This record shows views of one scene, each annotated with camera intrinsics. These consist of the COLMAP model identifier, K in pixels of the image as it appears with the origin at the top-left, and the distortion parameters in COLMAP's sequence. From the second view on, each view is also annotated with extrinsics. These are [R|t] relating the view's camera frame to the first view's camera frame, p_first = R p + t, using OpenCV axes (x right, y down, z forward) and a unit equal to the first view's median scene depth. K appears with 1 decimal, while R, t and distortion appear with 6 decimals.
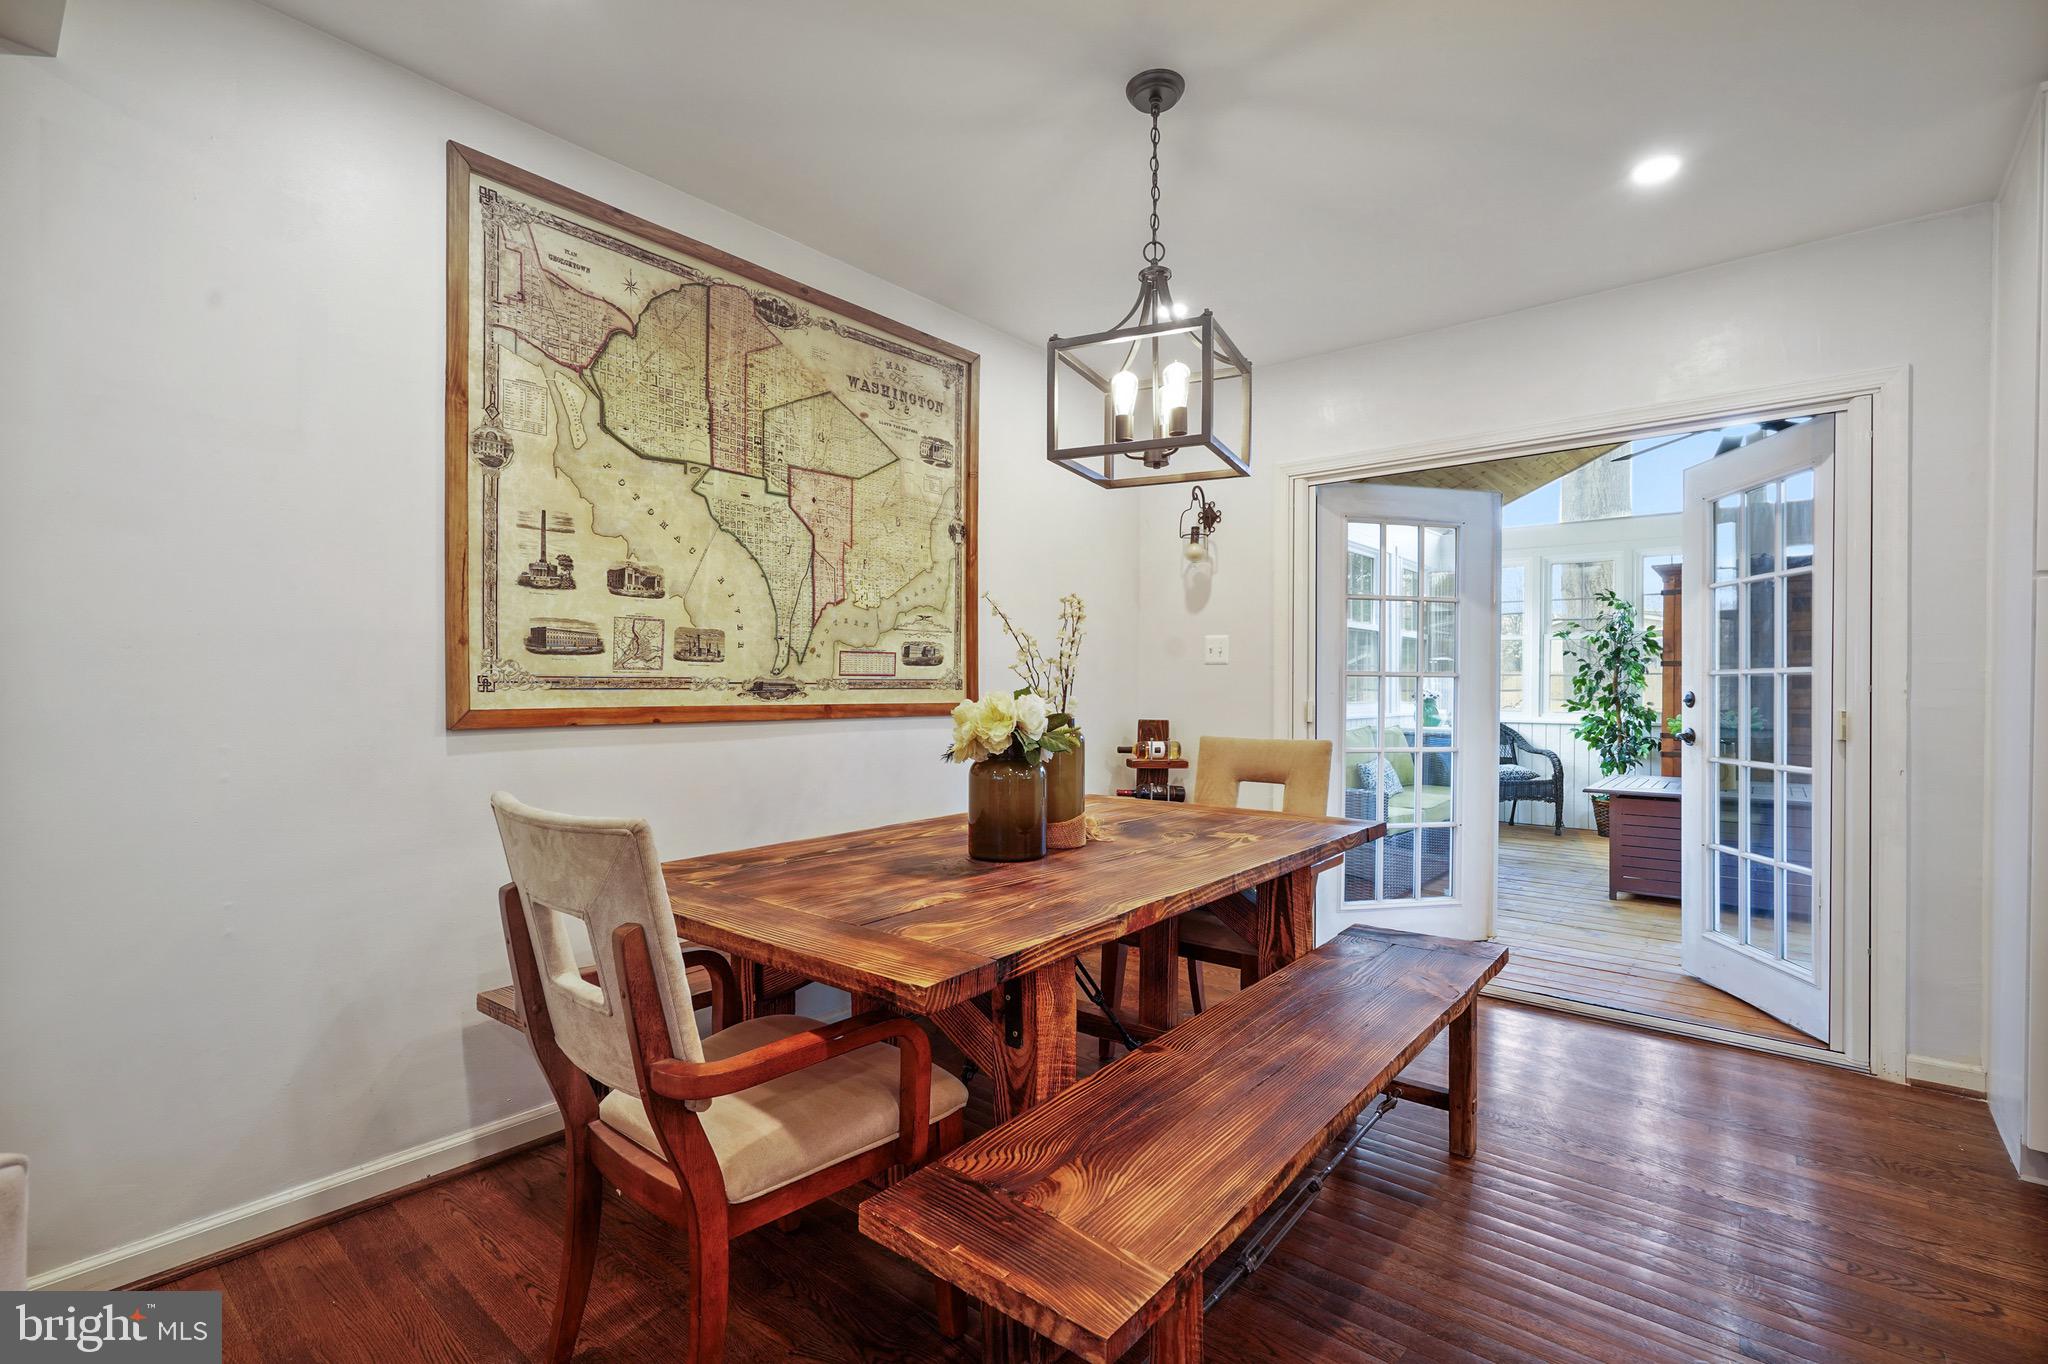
lens RADIAL K [[927.7, 0, 1014.1], [0, 927.7, 681.2], [0, 0, 1]] dist [-0.002618, 0.000262]
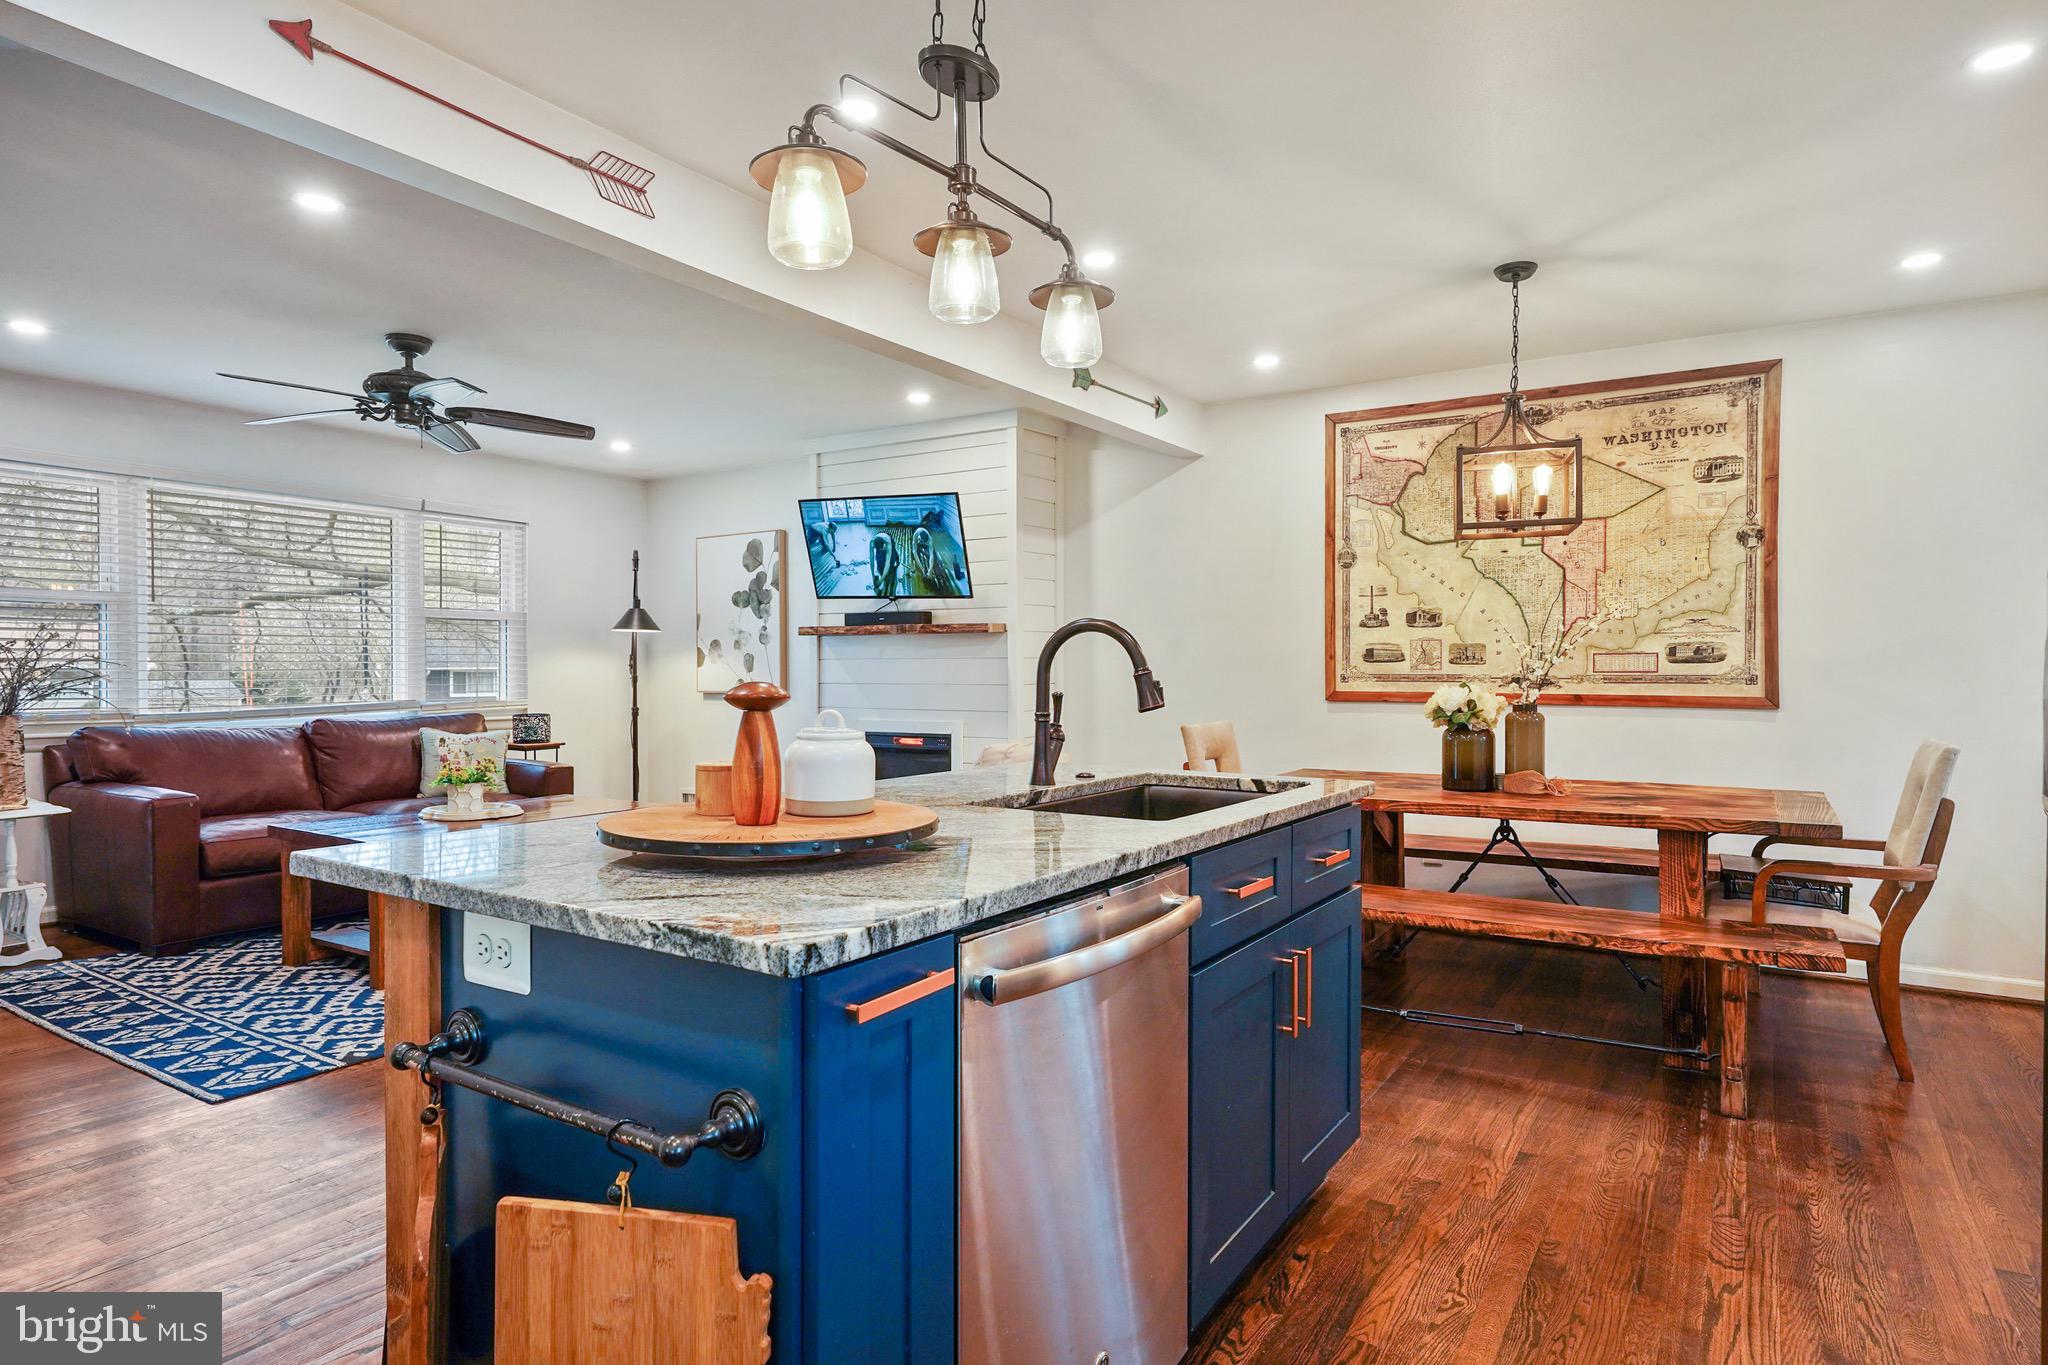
lens RADIAL K [[1140.2, 0, 1029.5], [0, 1140.2, 687.7], [0, 0, 1]] dist [0.008092, 0.001209]
pose [[0.140678, 0.007546, -0.990027, 1.294480], [0.000274, 0.999971, 0.007661, 0.002739], [0.990055, -0.001349, 0.140672, -0.005910]]
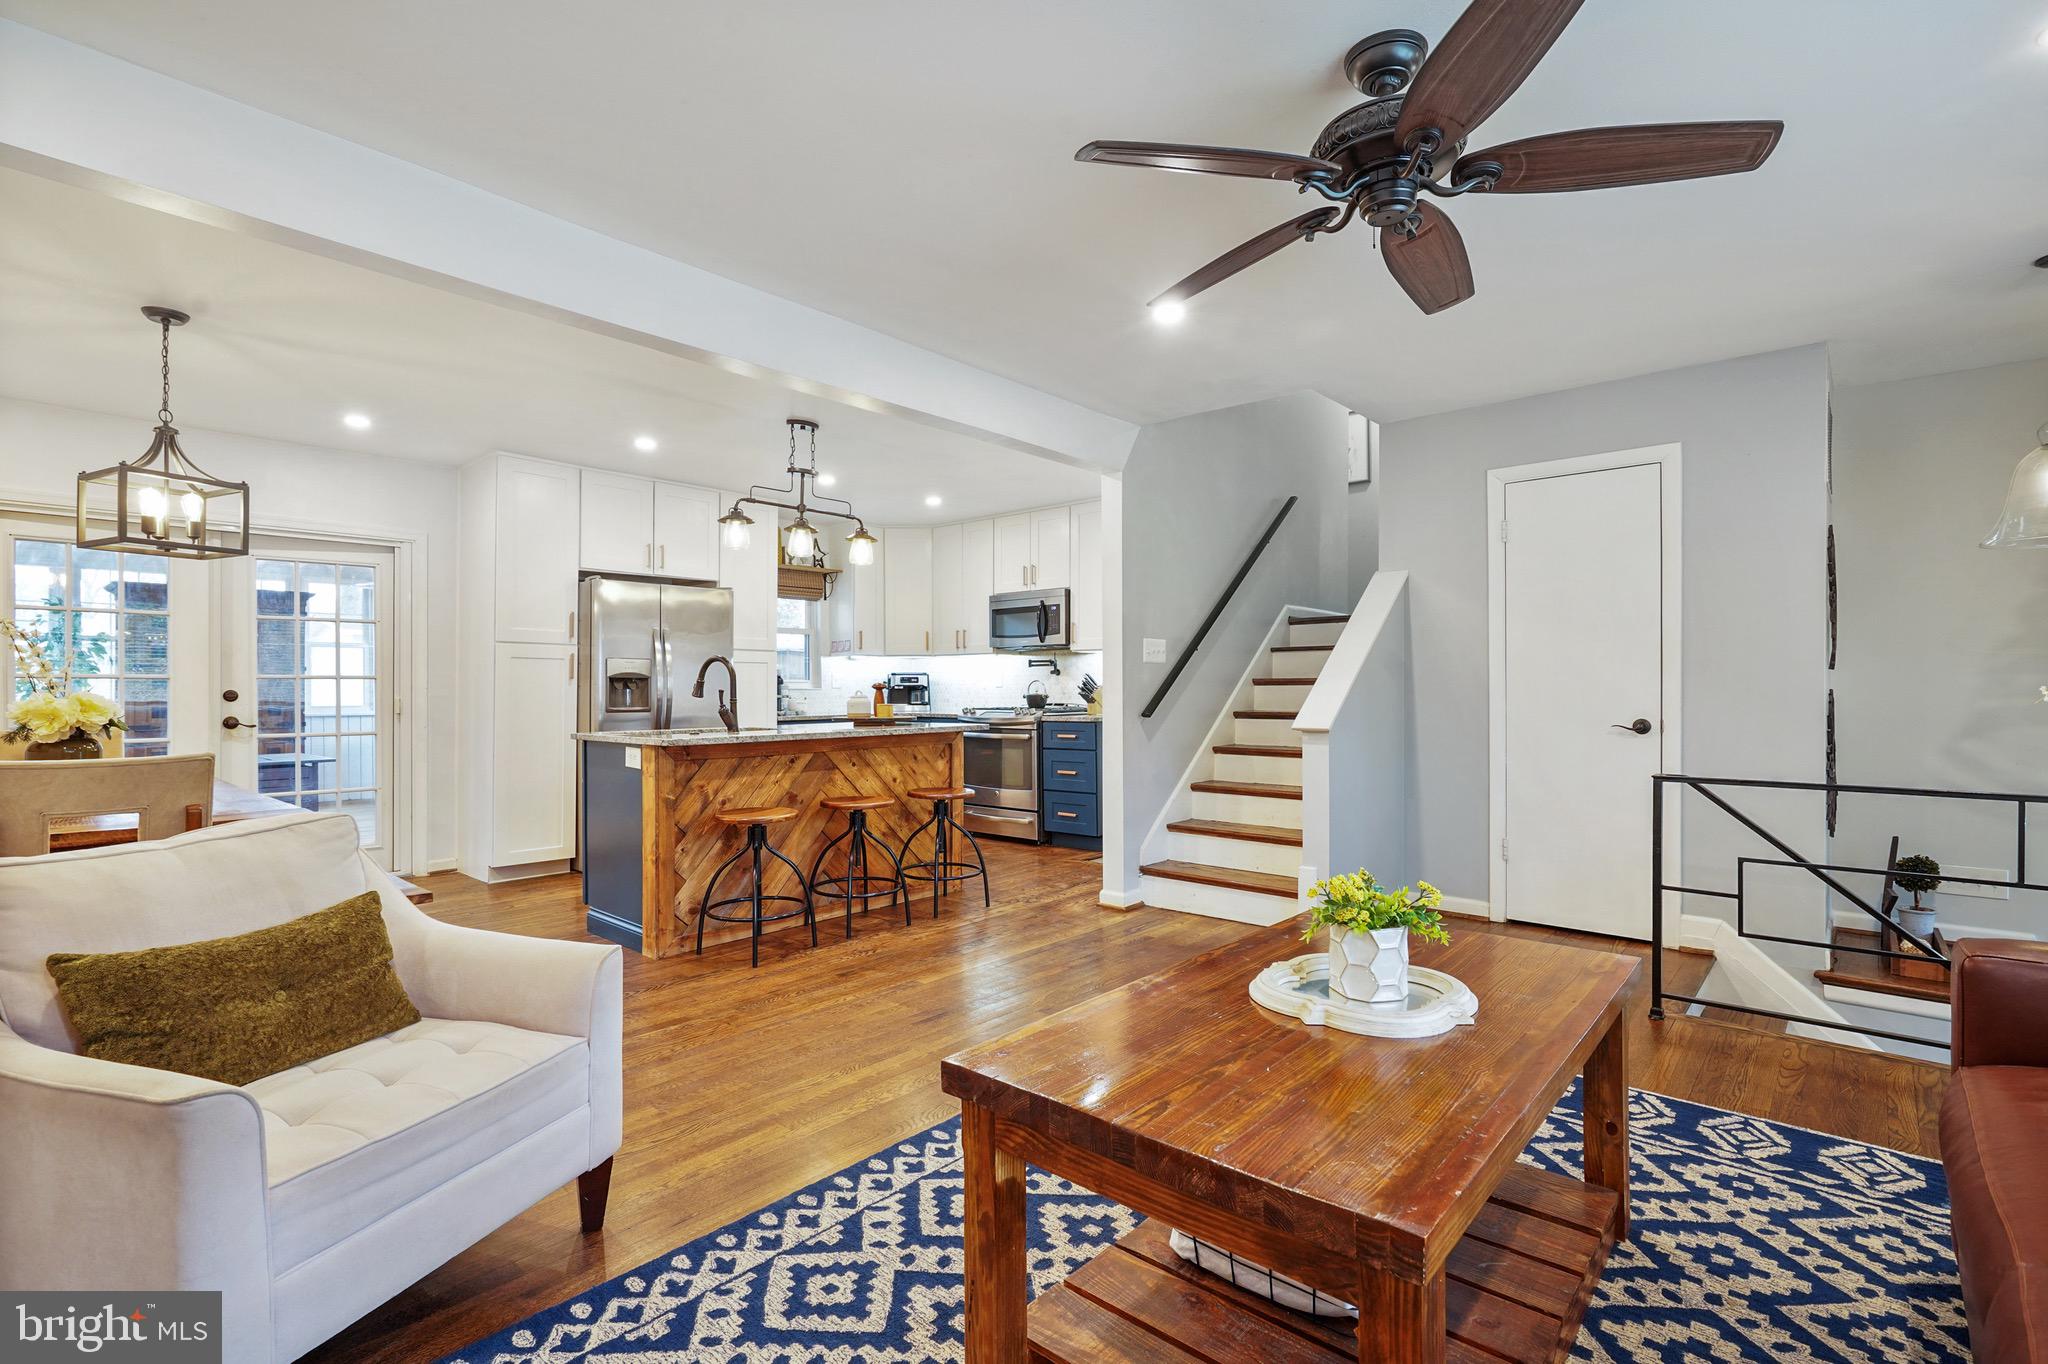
lens RADIAL K [[949.0, 0, 1027.9], [0, 949.0, 689.1], [0, 0, 1]] dist [0.000902, 0.001040]
pose [[0.021435, -0.002895, 0.999766, -1.039421], [-0.004886, 0.999984, 0.003001, -0.002603], [-0.999758, -0.004949, 0.021421, -0.373250]]
